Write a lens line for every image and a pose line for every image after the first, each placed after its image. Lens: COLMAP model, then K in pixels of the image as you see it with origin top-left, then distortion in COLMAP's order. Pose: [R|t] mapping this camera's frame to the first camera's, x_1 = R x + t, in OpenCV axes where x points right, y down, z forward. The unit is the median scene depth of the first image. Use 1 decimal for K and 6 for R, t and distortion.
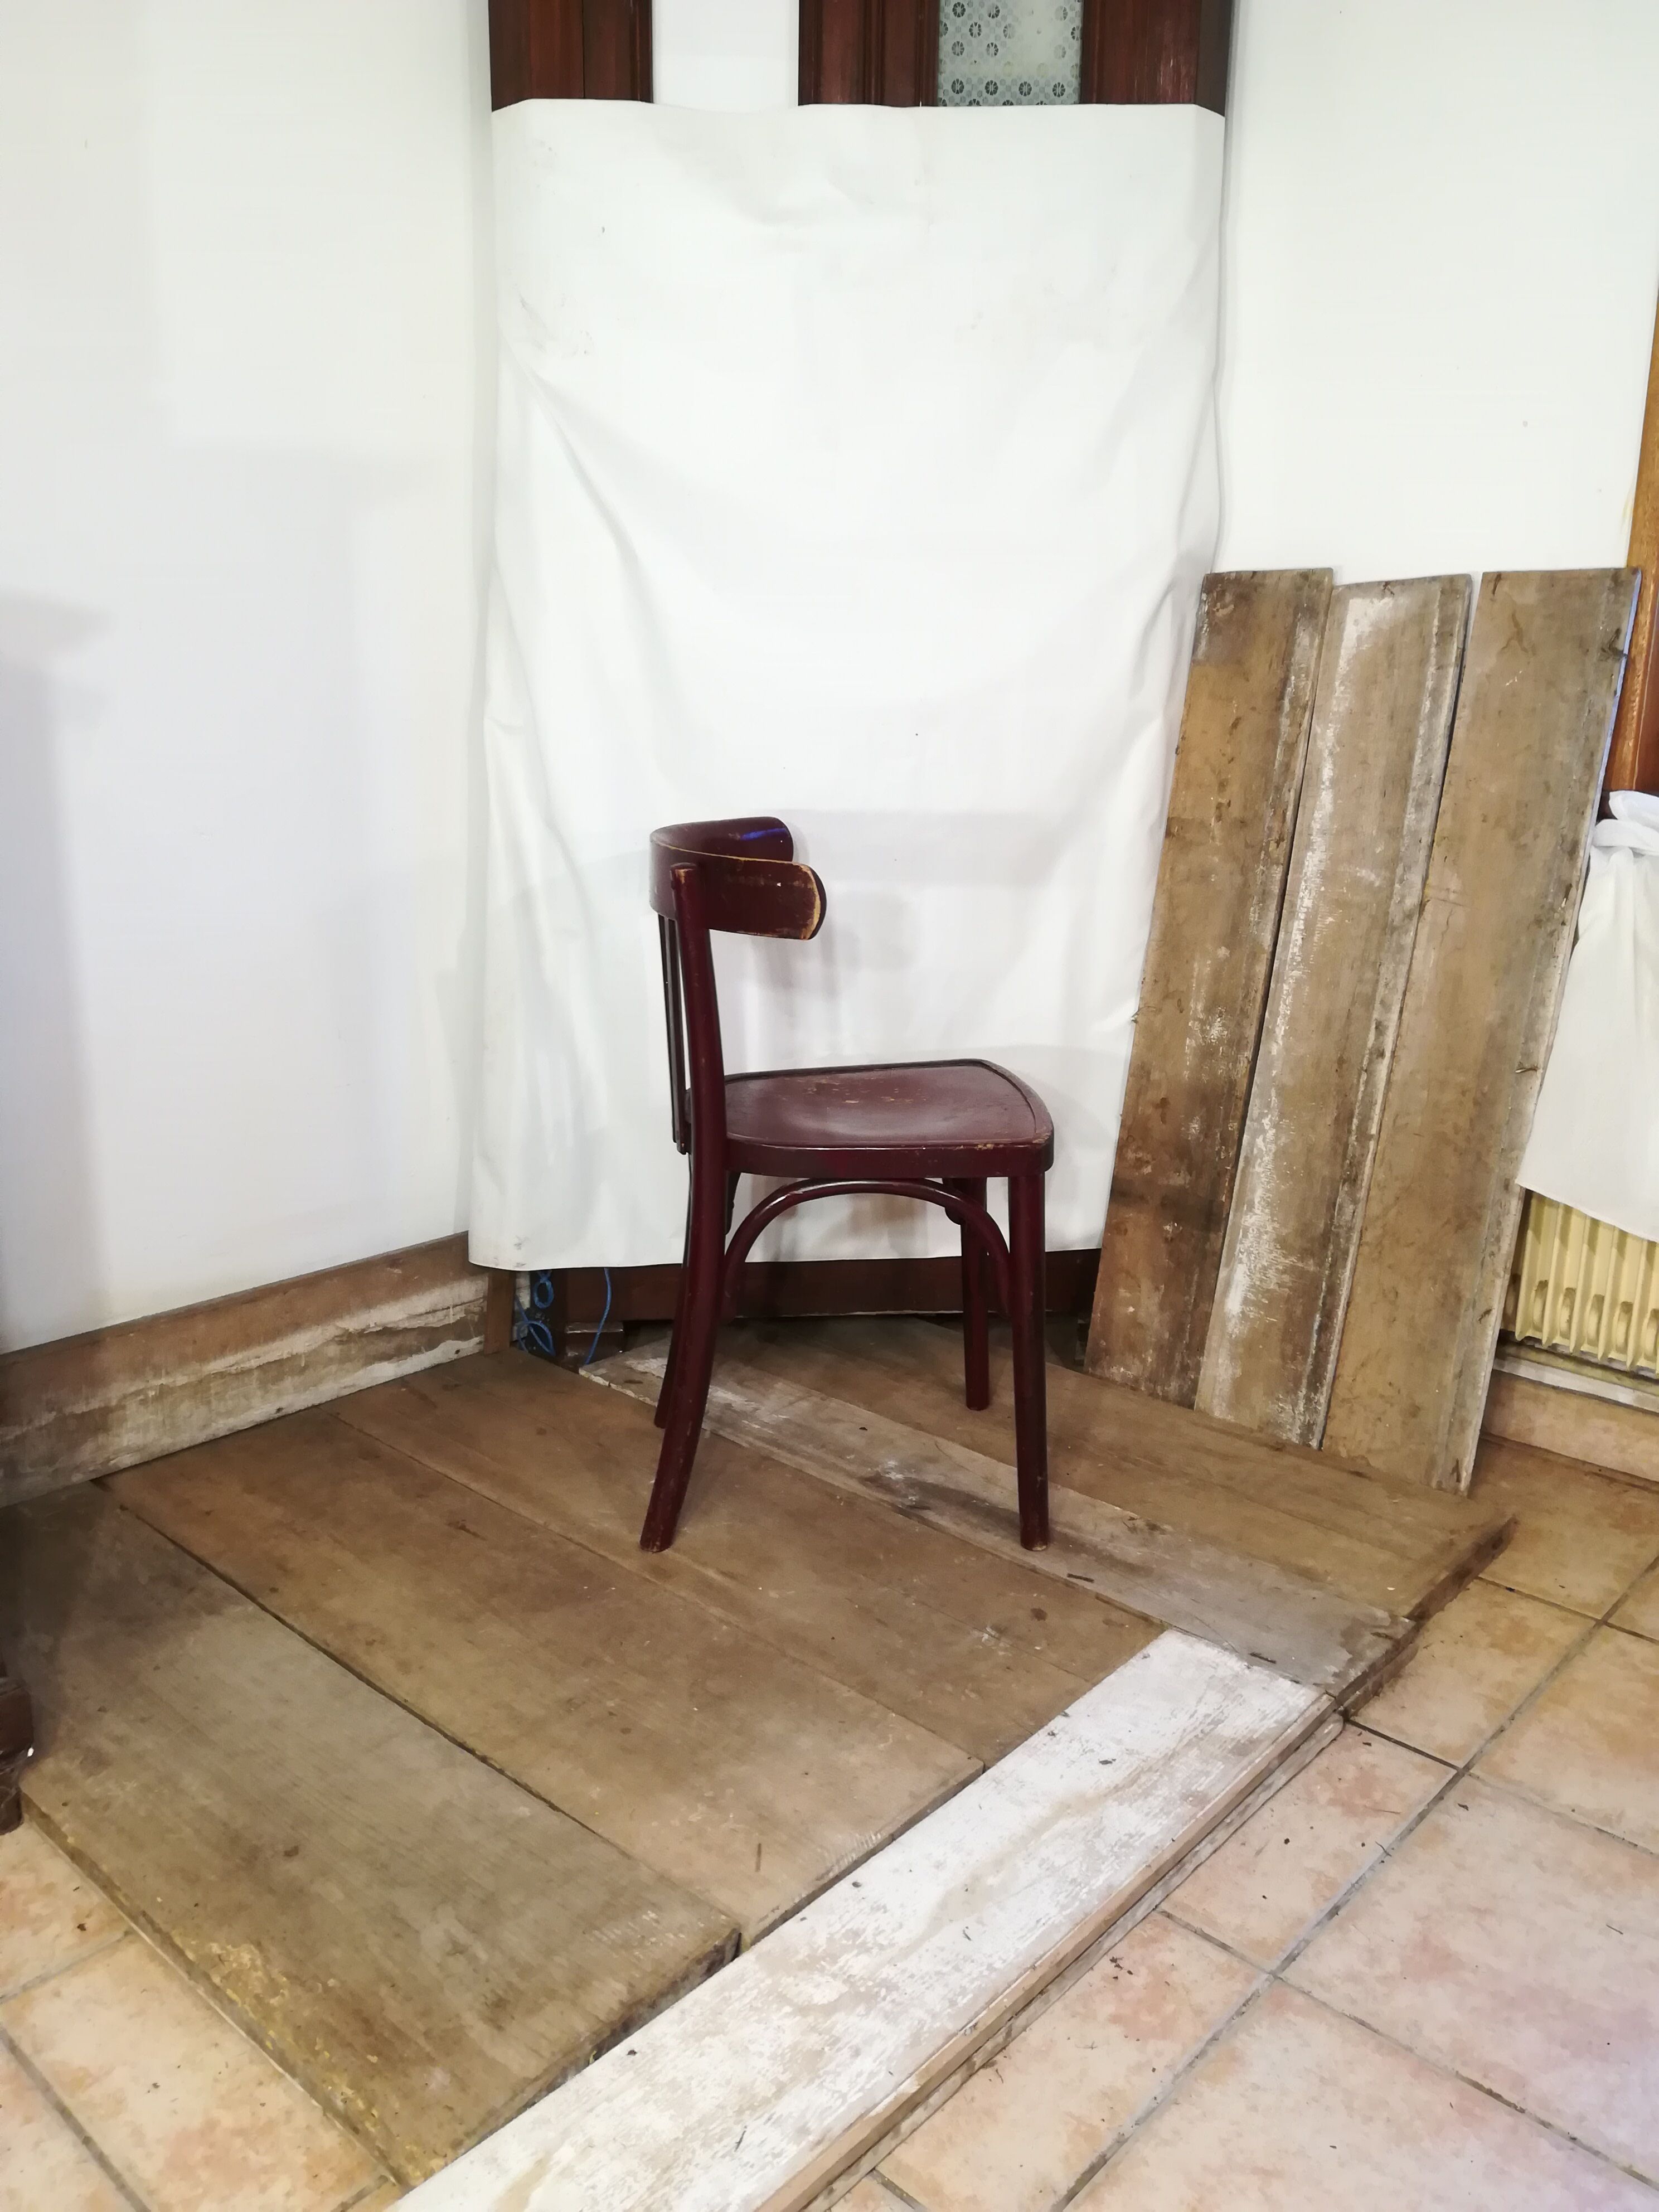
lens RADIAL K [[1736.8, 0, 841.5], [0, 1736.8, 1068.9], [0, 0, 1]] dist [0.025152, -0.016319]
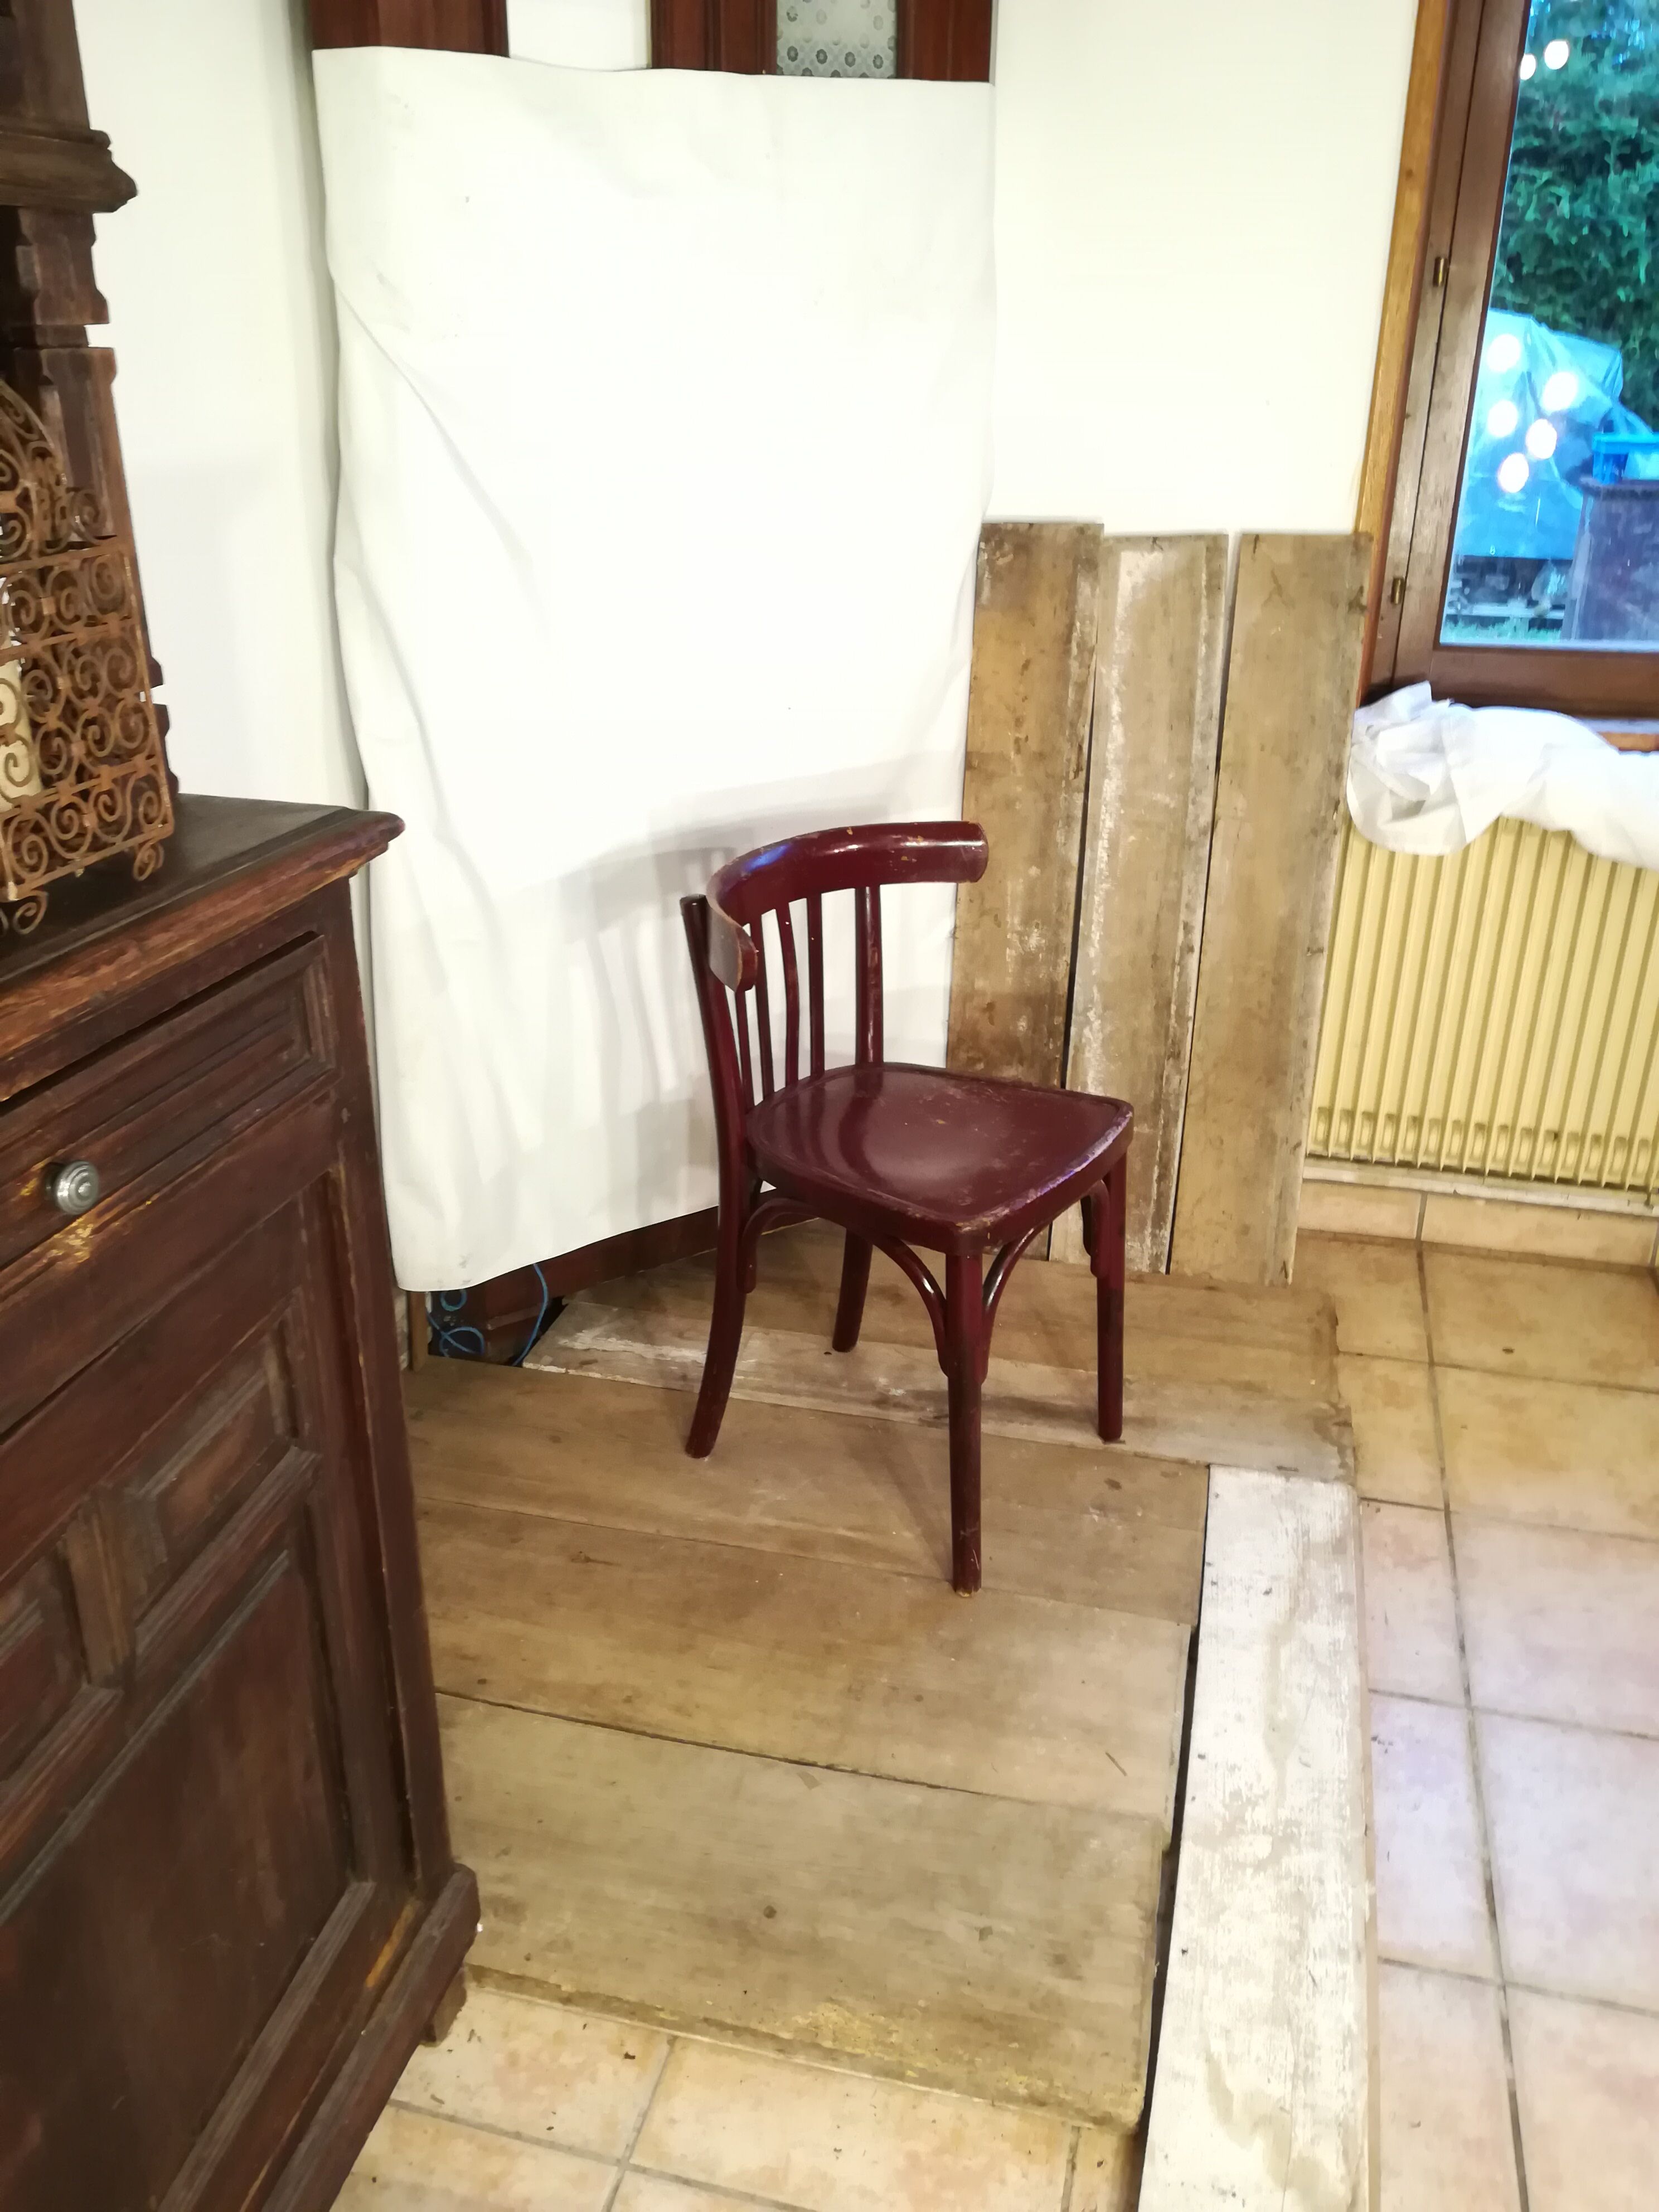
lens RADIAL K [[1727.7, 0, 832.5], [0, 1727.7, 1067.9], [0, 0, 1]] dist [0.043422, -0.051365]
pose [[0.881095, -0.189438, 0.433341, -0.441968], [0.114485, 0.974455, 0.193212, -0.188408], [-0.458873, -0.120627, 0.880275, 0.052973]]
